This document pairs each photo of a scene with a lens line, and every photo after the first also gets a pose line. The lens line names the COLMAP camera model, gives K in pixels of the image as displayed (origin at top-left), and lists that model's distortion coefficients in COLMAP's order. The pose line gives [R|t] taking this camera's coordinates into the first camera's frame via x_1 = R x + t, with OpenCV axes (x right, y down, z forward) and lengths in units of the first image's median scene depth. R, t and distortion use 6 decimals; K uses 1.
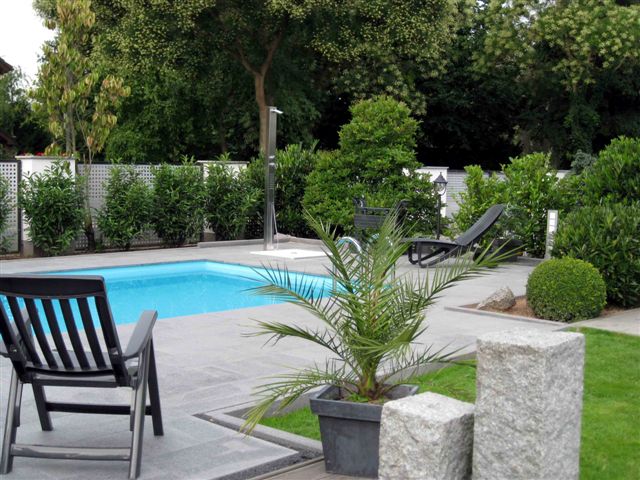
lens RADIAL K [[926.0, 0, 320.1], [0, 926.0, 240.4], [0, 0, 1]] dist [-0.164922, 0.000000]
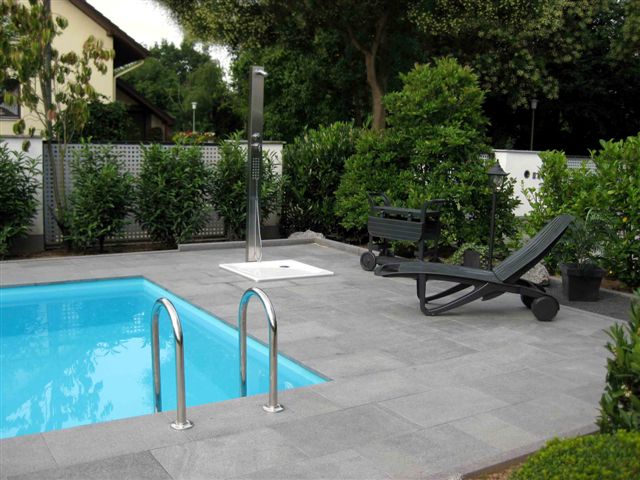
lens RADIAL K [[700.0, 0, 319.7], [0, 700.0, 243.0], [0, 0, 1]] dist [-0.127834, 0.000000]
pose [[0.967109, 0.044892, -0.250371, 0.076743], [-0.030348, 0.997636, 0.061654, -0.022291], [0.252547, -0.052028, 0.966185, 0.259936]]
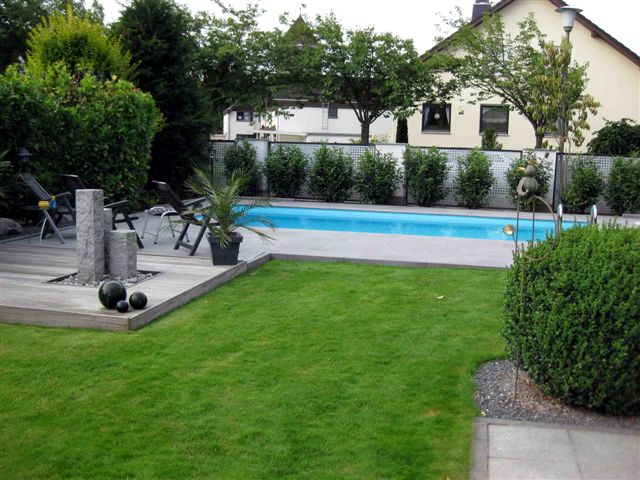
lens RADIAL K [[700.0, 0, 319.8], [0, 700.0, 240.1], [0, 0, 1]] dist [-0.127834, 0.000000]
pose [[0.498430, 0.119412, -0.858667, 0.300343], [-0.086096, 0.992390, 0.088032, -0.005106], [0.862644, 0.030050, 0.504917, 0.052740]]
